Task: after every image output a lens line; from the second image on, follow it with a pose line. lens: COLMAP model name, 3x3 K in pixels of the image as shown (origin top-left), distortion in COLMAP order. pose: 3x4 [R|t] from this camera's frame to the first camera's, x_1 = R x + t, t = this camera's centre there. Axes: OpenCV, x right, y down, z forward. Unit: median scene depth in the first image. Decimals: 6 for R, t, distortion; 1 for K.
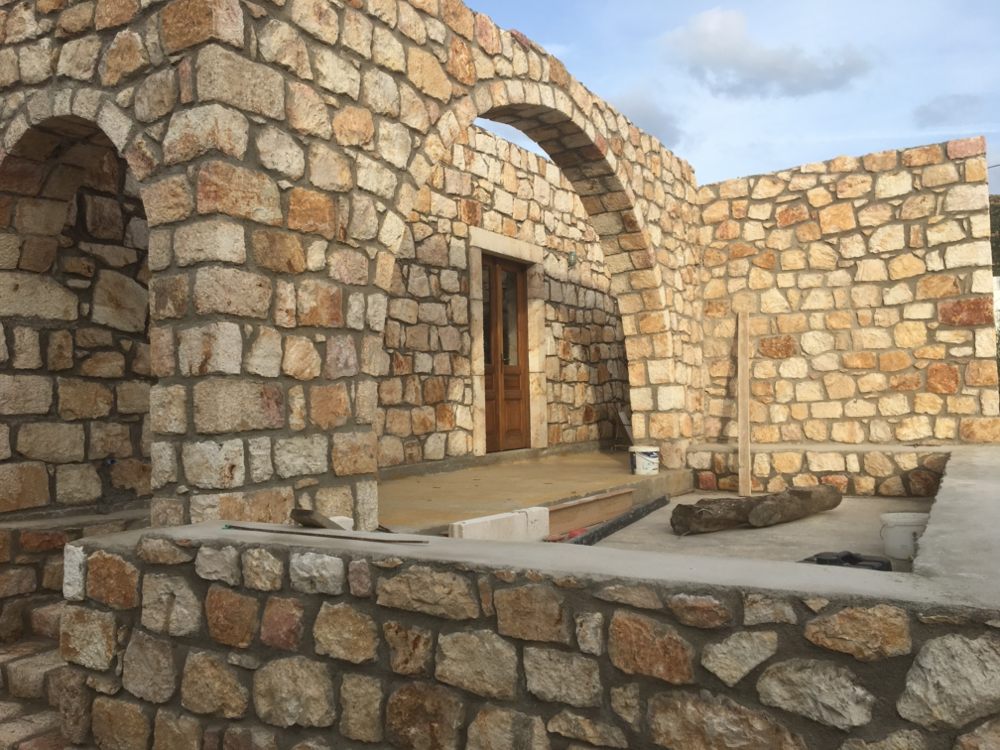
lens RADIAL K [[836.7, 0, 504.4], [0, 836.7, 369.7], [0, 0, 1]] dist [0.070570, -0.088258]
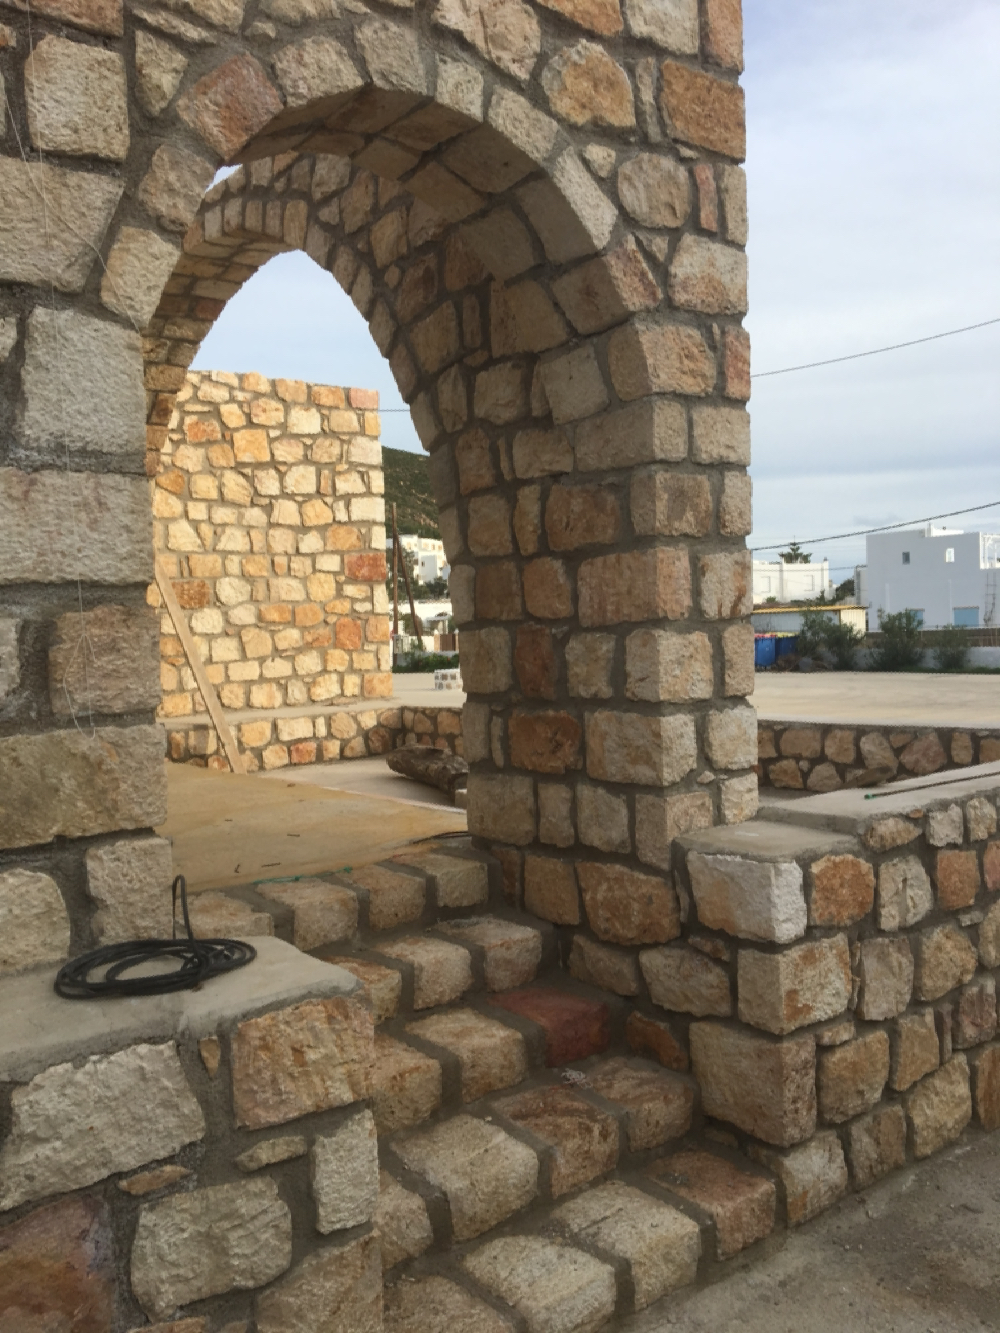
lens RADIAL K [[1115.3, 0, 499.6], [0, 1115.3, 668.0], [0, 0, 1]] dist [0.070570, -0.088258]
pose [[0.357339, -0.024579, 0.933651, -0.609255], [-0.007463, 0.999547, 0.029171, 0.010351], [-0.933945, -0.017392, 0.356993, 0.379035]]
